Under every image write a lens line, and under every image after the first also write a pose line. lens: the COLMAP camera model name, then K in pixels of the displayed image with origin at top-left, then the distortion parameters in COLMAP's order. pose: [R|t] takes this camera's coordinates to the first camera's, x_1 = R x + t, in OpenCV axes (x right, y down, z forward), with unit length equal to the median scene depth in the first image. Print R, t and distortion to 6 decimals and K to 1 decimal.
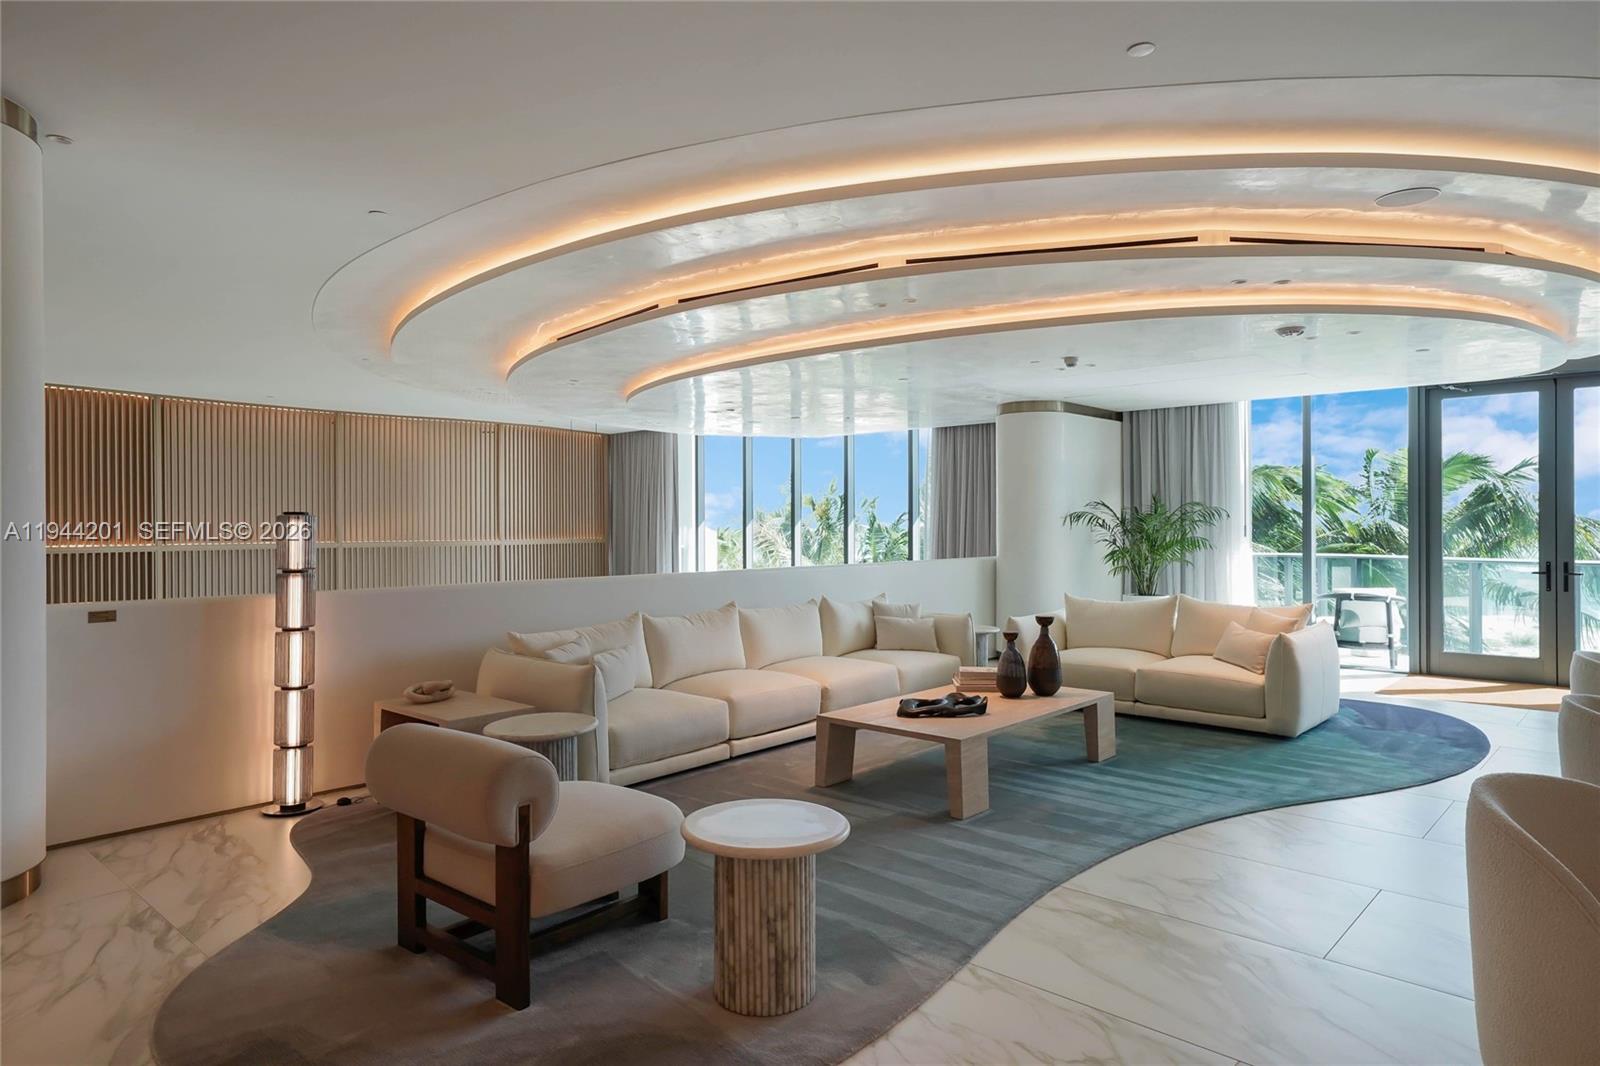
lens RADIAL K [[973.5, 0, 798.3], [0, 973.5, 531.2], [0, 0, 1]] dist [0.006885, 0.001600]
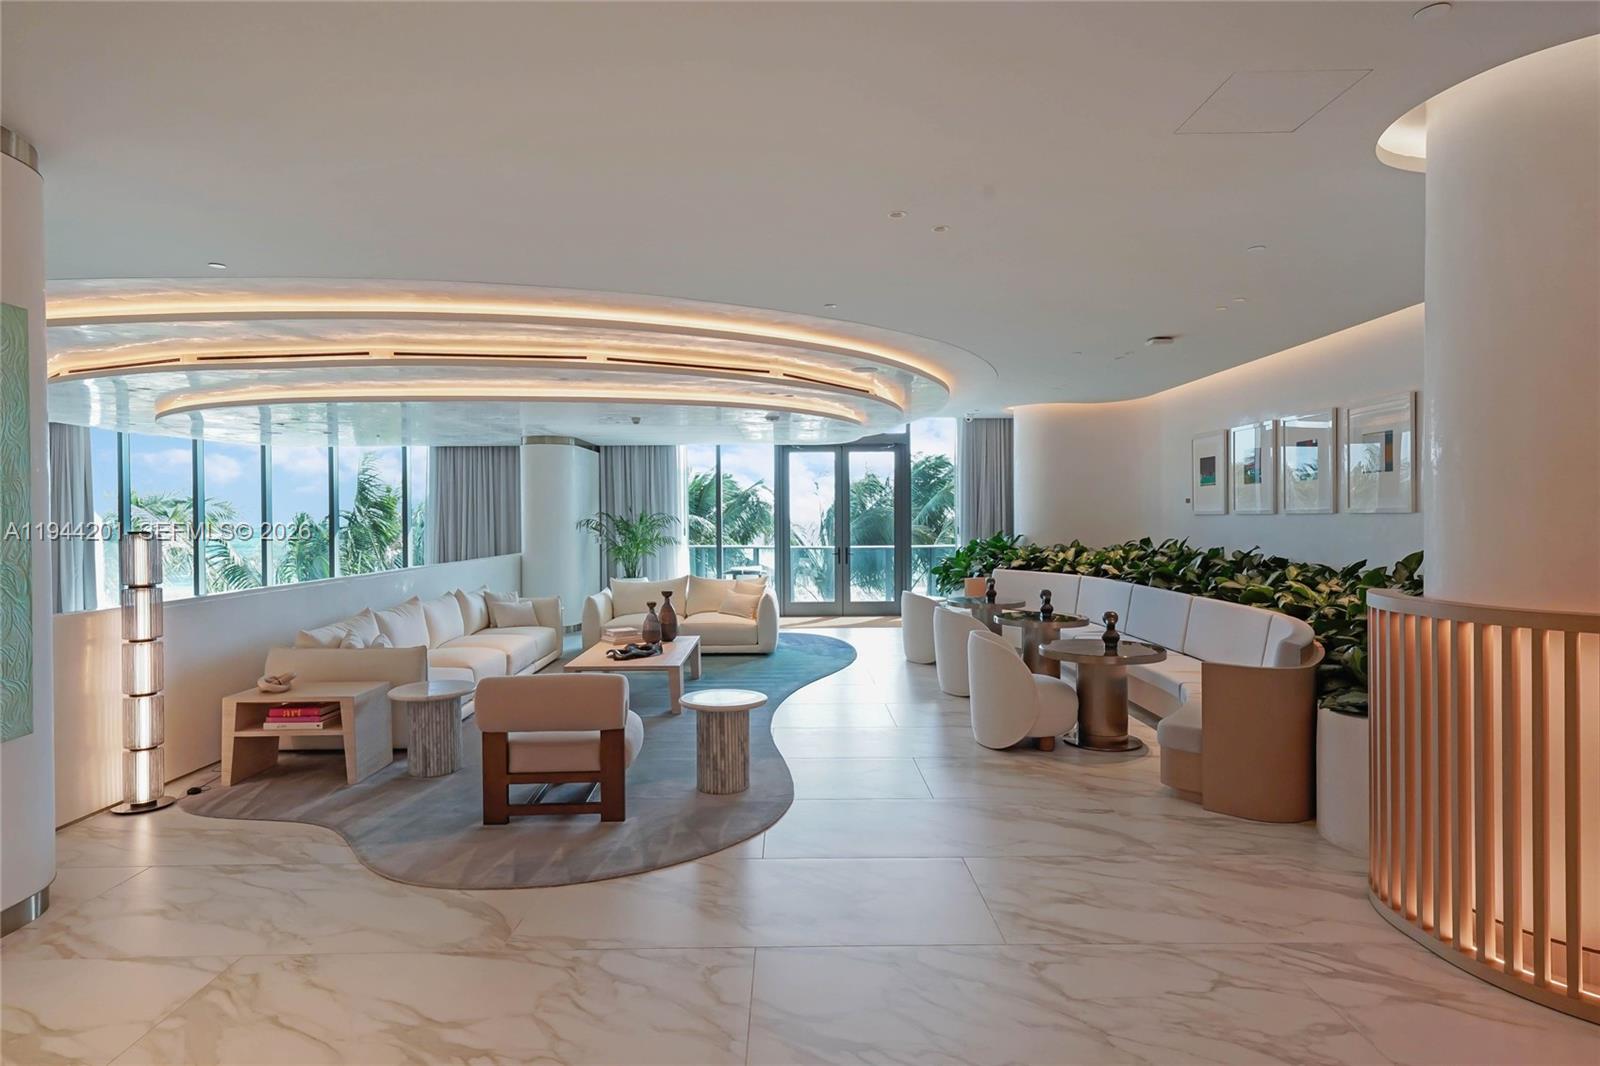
lens RADIAL K [[899.3, 0, 803.4], [0, 899.3, 528.8], [0, 0, 1]] dist [-0.007358, -0.001954]
pose [[0.720753, -0.009659, 0.693124, -0.567747], [0.005528, 0.999951, 0.008187, -0.022948], [-0.693170, -0.002070, 0.720771, -0.188987]]
